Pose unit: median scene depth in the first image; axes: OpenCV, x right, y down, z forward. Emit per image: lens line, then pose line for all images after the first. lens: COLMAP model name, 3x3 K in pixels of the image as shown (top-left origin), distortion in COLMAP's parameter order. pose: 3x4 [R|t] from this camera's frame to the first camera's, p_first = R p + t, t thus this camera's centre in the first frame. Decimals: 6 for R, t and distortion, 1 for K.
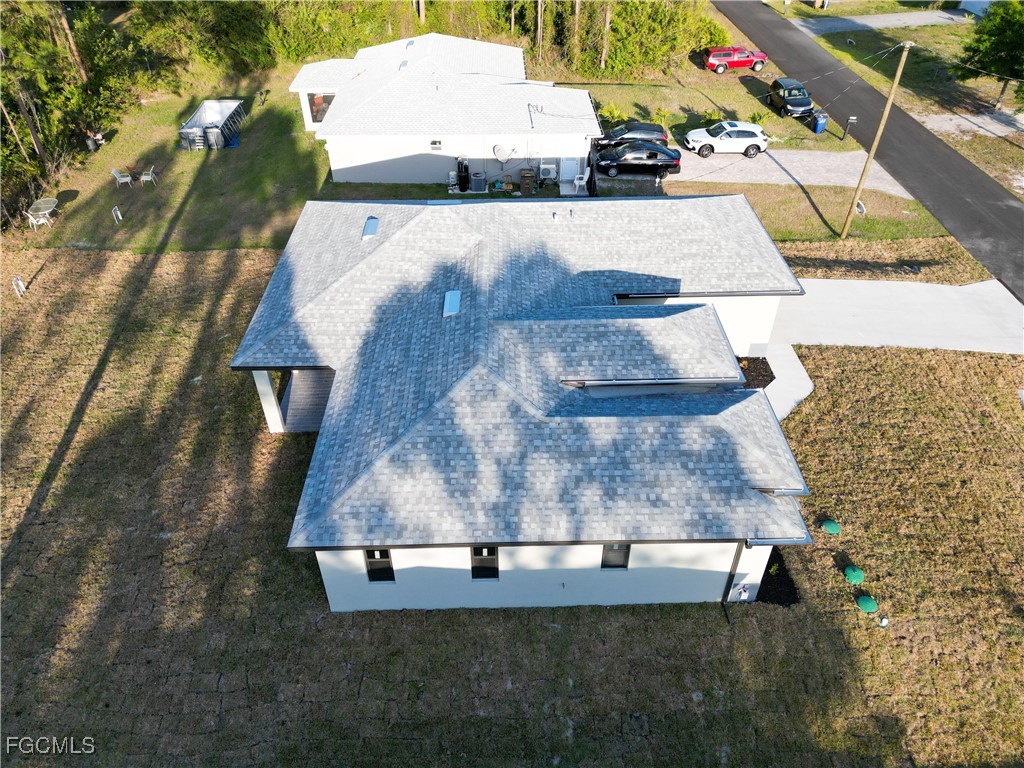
lens RADIAL K [[719.4, 0, 514.8], [0, 719.4, 387.2], [0, 0, 1]] dist [0.056716, -0.042973]
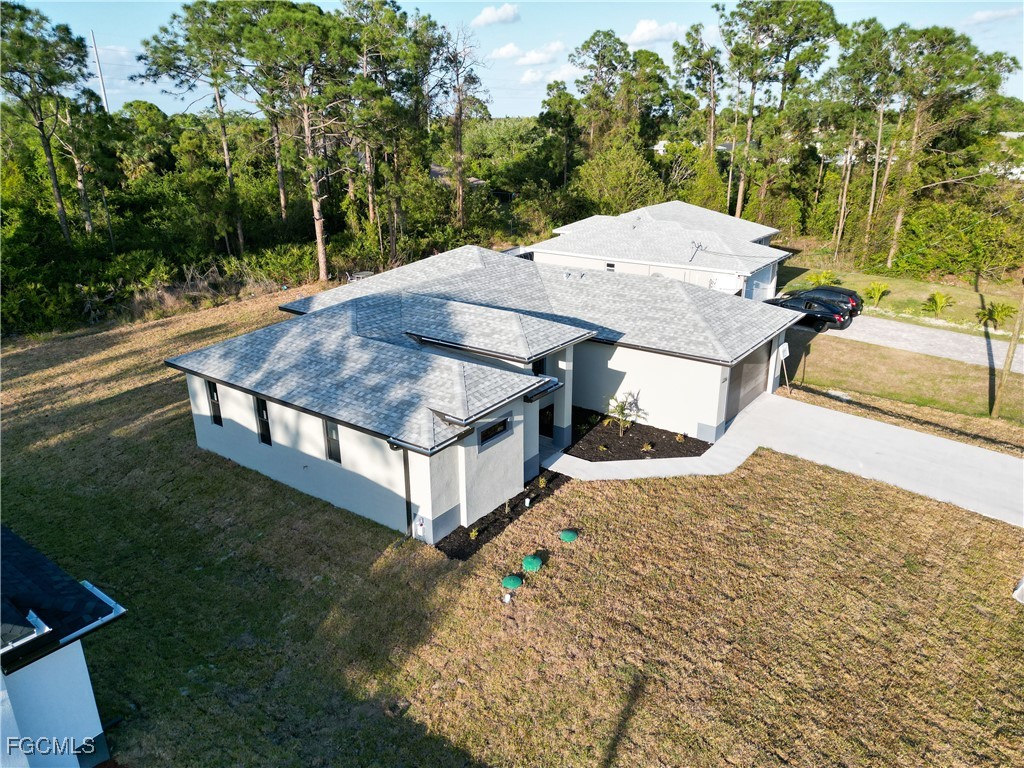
lens RADIAL K [[719.4, 0, 515.5], [0, 719.4, 383.8], [0, 0, 1]] dist [0.056716, -0.042973]
pose [[0.790159, 0.210060, -0.575781, 0.912923], [-0.384785, 0.901243, -0.199253, 0.237423], [0.477064, 0.378994, 0.792953, 0.164553]]
